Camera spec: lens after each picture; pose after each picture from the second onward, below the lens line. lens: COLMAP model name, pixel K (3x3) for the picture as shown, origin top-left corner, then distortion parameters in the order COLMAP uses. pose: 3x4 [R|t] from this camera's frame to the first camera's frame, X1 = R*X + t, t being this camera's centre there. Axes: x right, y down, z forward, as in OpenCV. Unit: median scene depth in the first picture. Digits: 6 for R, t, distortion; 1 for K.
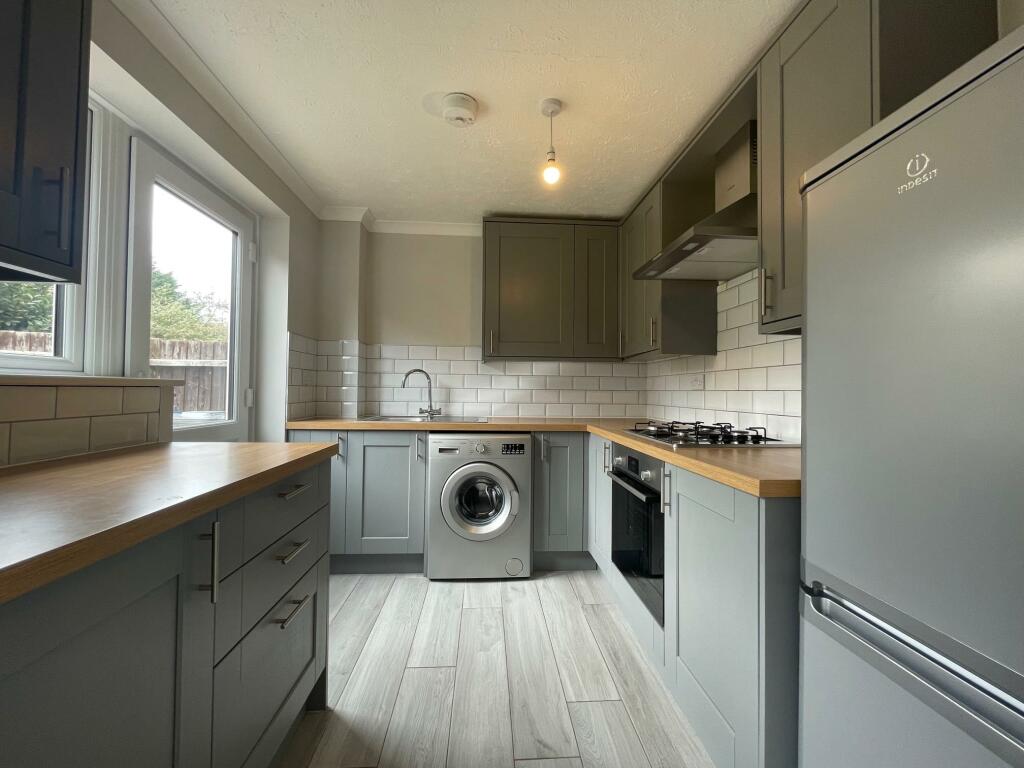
lens RADIAL K [[409.9, 0, 512.0], [0, 409.9, 384.0], [0, 0, 1]] dist [-0.010248, 0.000233]
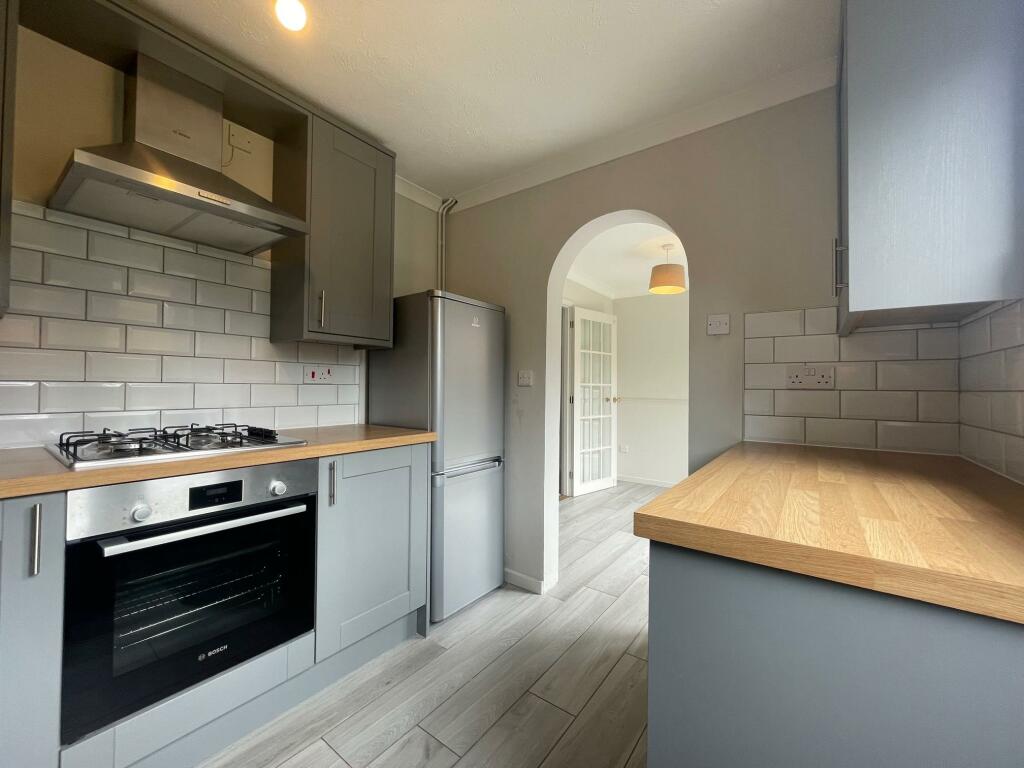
lens RADIAL K [[409.9, 0, 512.0], [0, 409.9, 384.0], [0, 0, 1]] dist [-0.010248, 0.000233]
pose [[-0.762400, -0.010160, 0.647026, -0.655324], [-0.027617, 0.999477, -0.016846, 0.019505], [-0.646516, -0.030712, -0.762282, 1.544983]]
